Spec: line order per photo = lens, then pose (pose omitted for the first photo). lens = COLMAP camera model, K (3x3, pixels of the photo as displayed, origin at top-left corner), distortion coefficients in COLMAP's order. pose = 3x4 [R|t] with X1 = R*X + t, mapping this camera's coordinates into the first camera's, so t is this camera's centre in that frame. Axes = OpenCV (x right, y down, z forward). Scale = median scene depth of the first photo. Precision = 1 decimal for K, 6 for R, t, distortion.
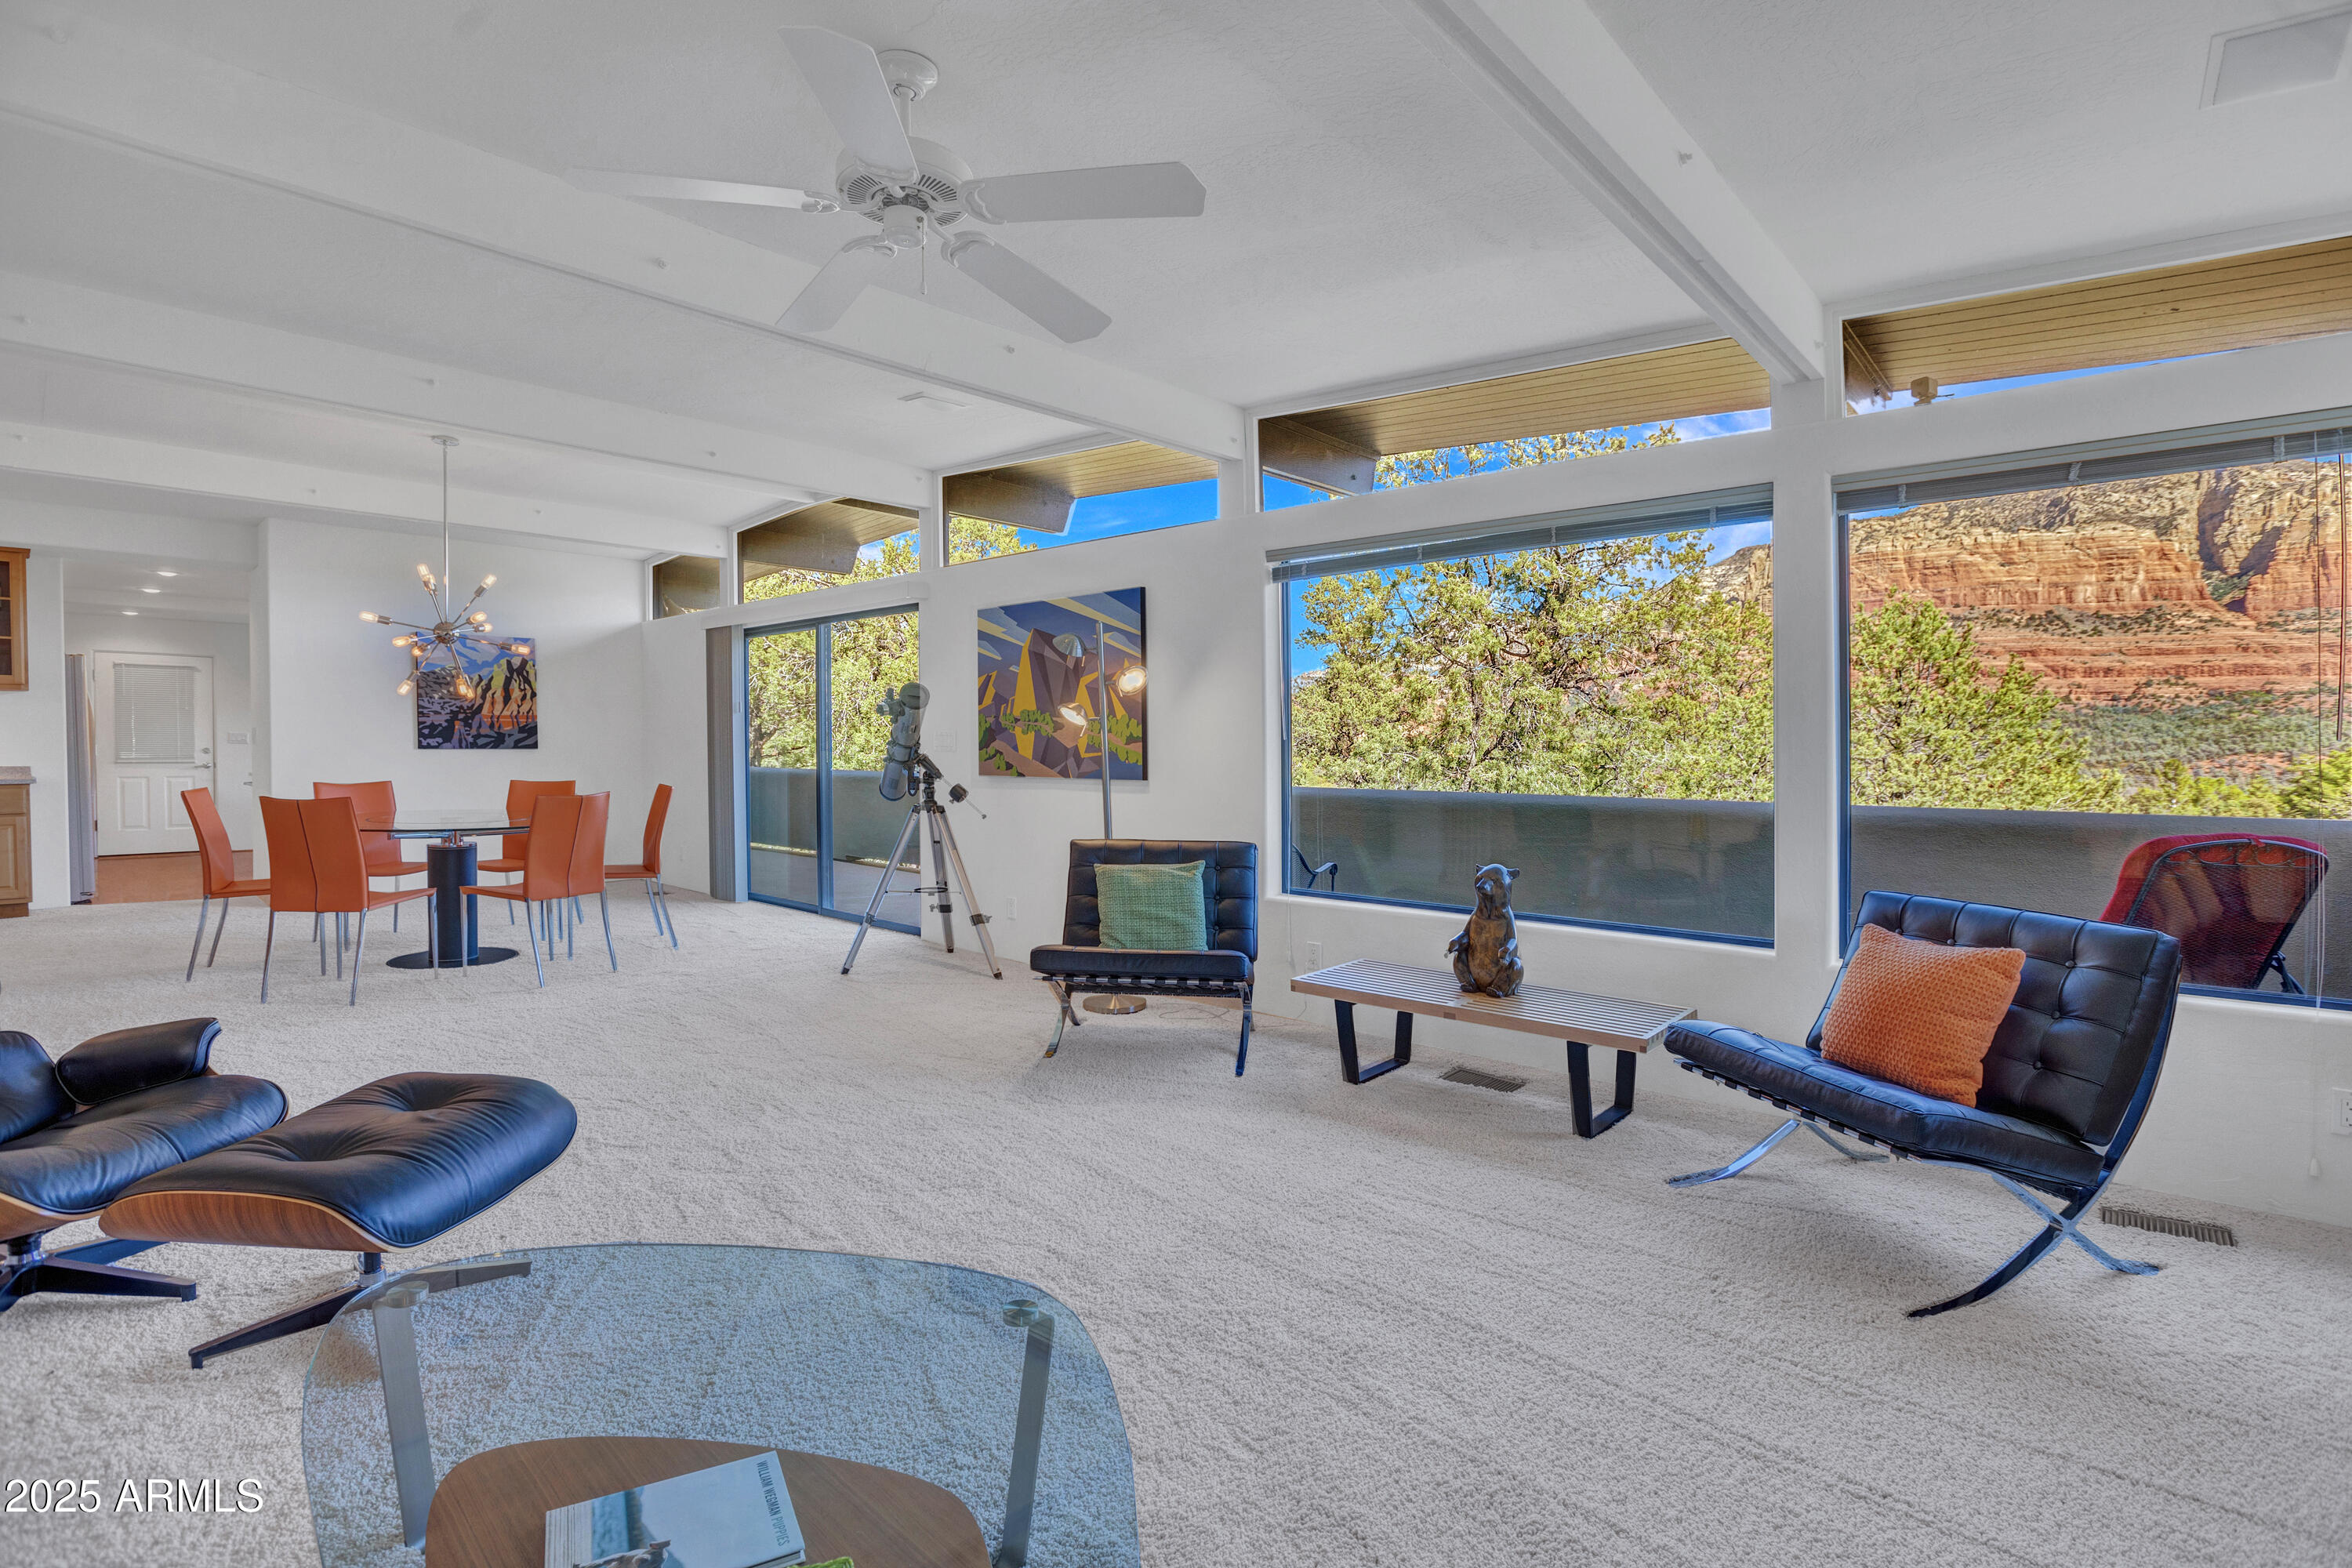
lens RADIAL K [[1074.5, 0, 1157.2], [0, 1074.5, 790.9], [0, 0, 1]] dist [-0.020497, -0.000444]
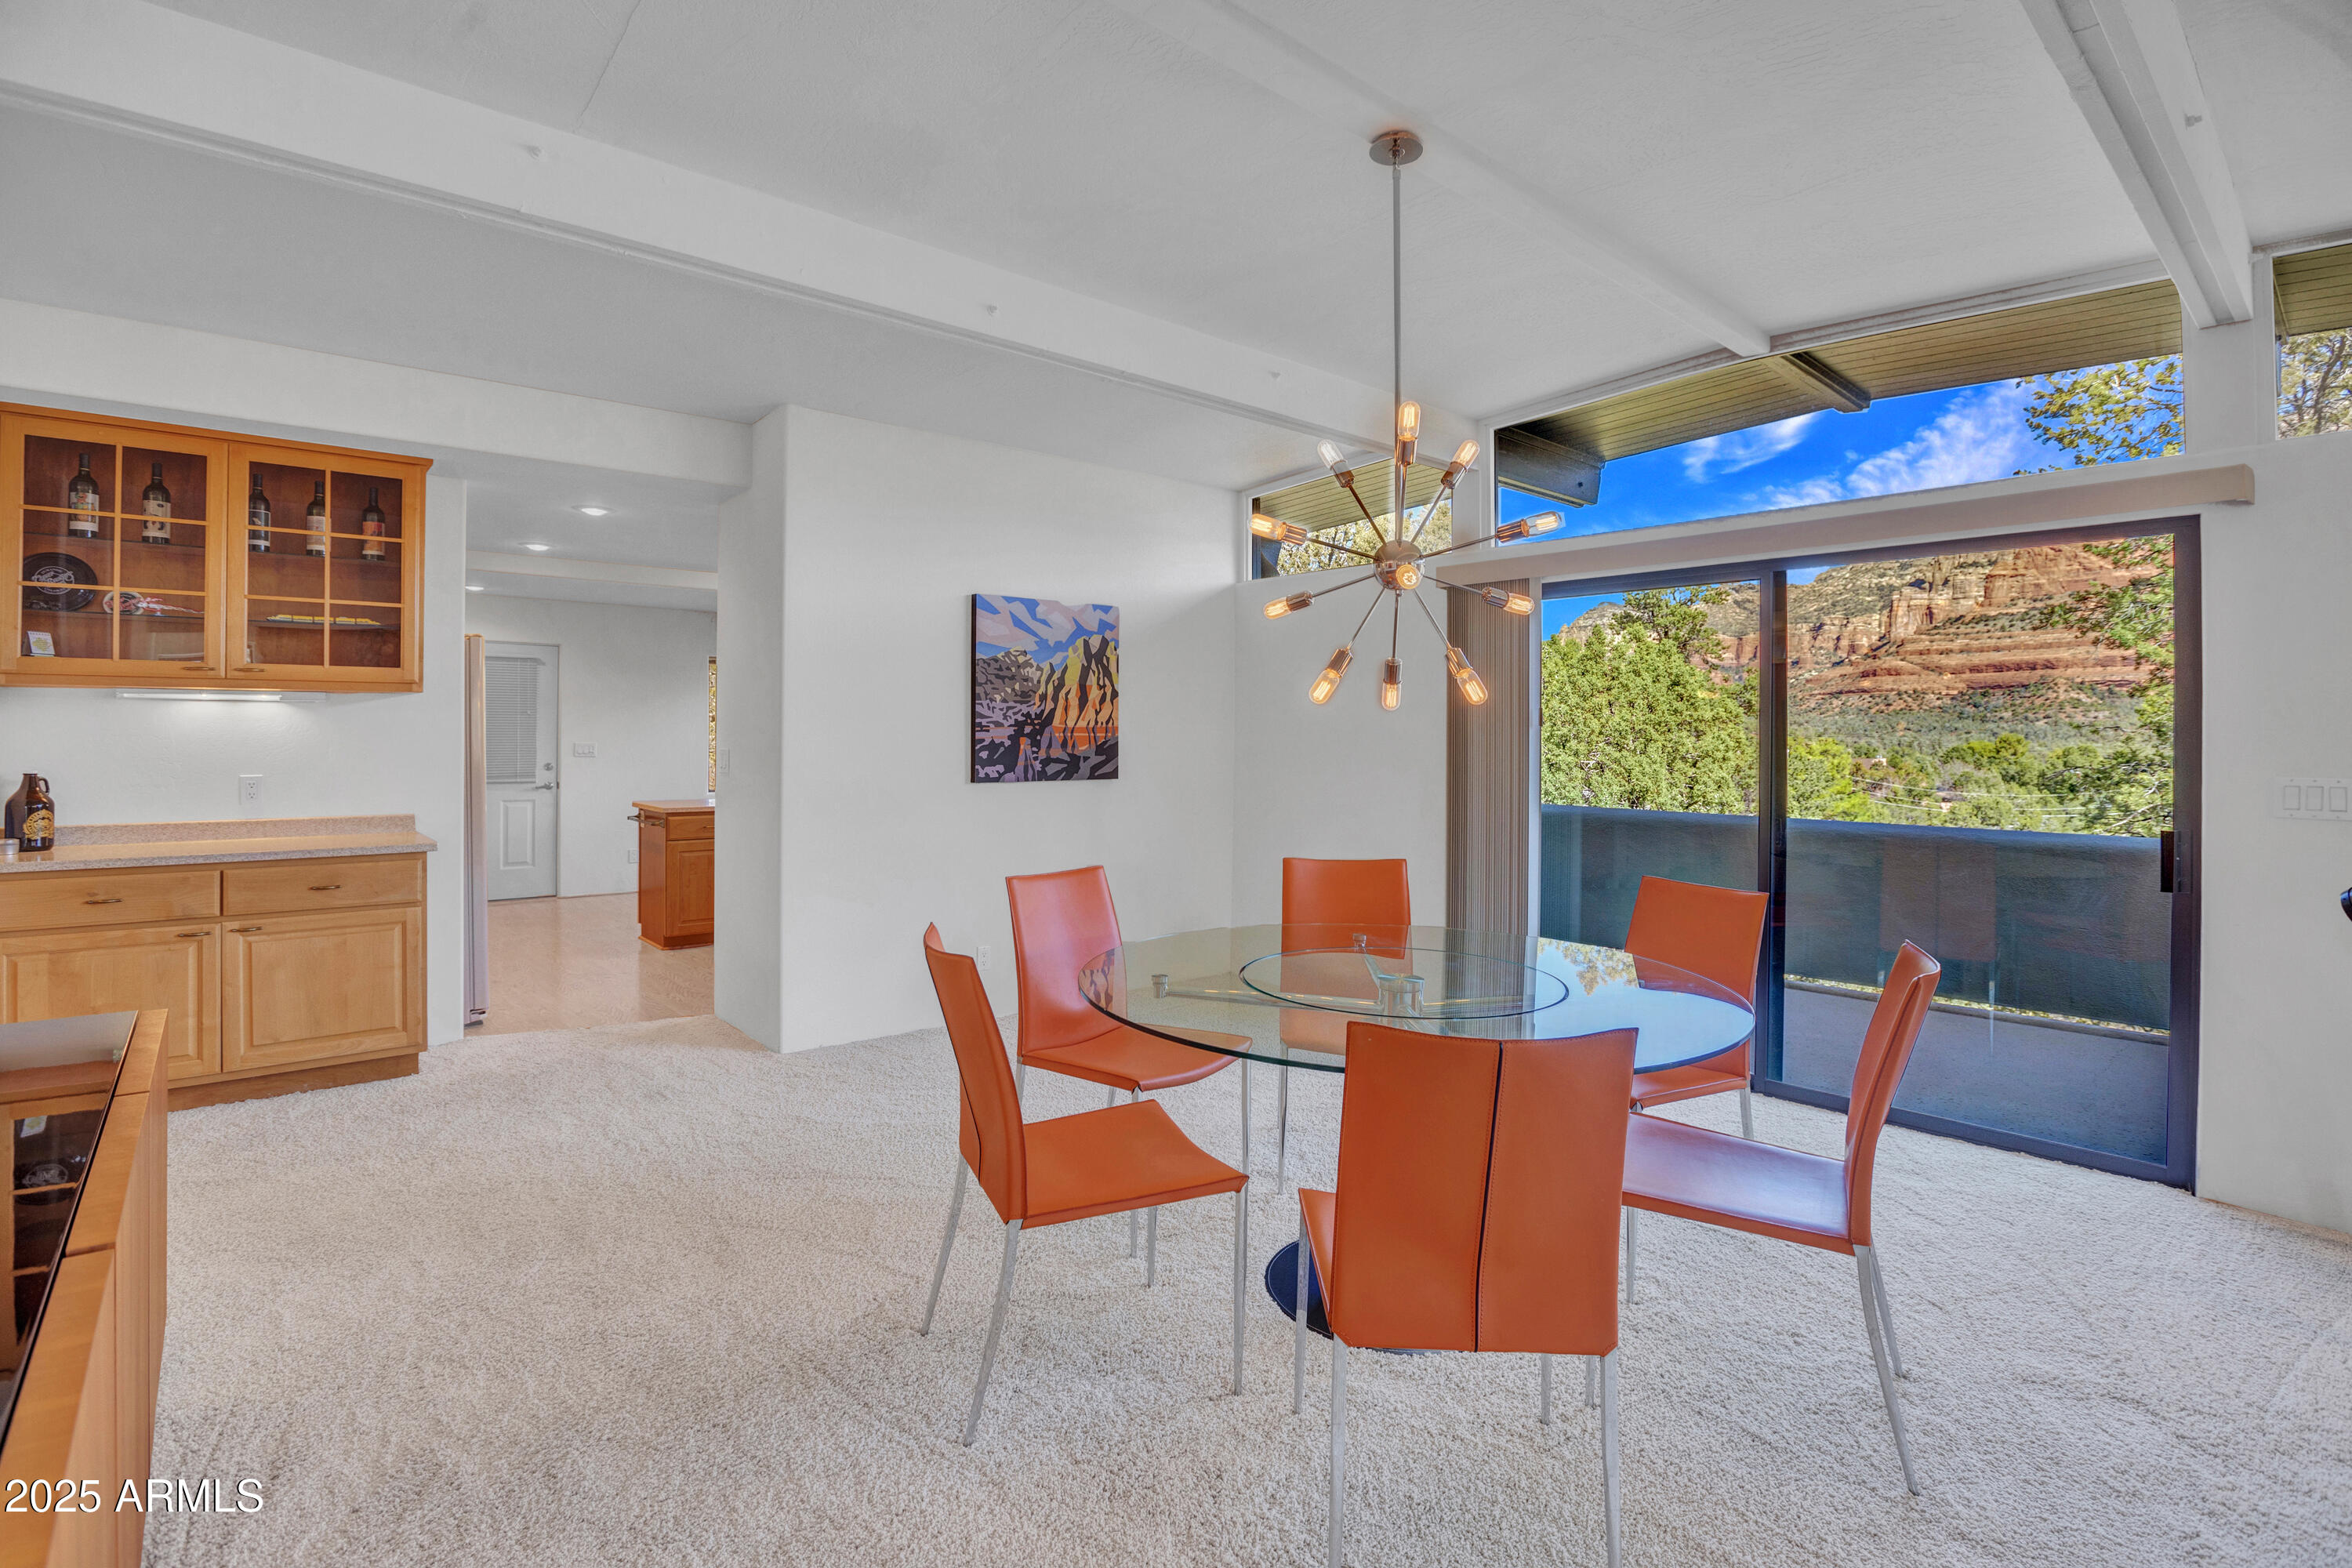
lens RADIAL K [[1111.1, 0, 1181.3], [0, 1111.1, 750.2], [0, 0, 1]] dist [-0.017432, -0.000390]
pose [[0.992267, -0.000496, -0.124117, -0.476375], [-0.003163, 0.999566, -0.029284, -0.038723], [0.124078, 0.029451, 0.991835, 0.359862]]
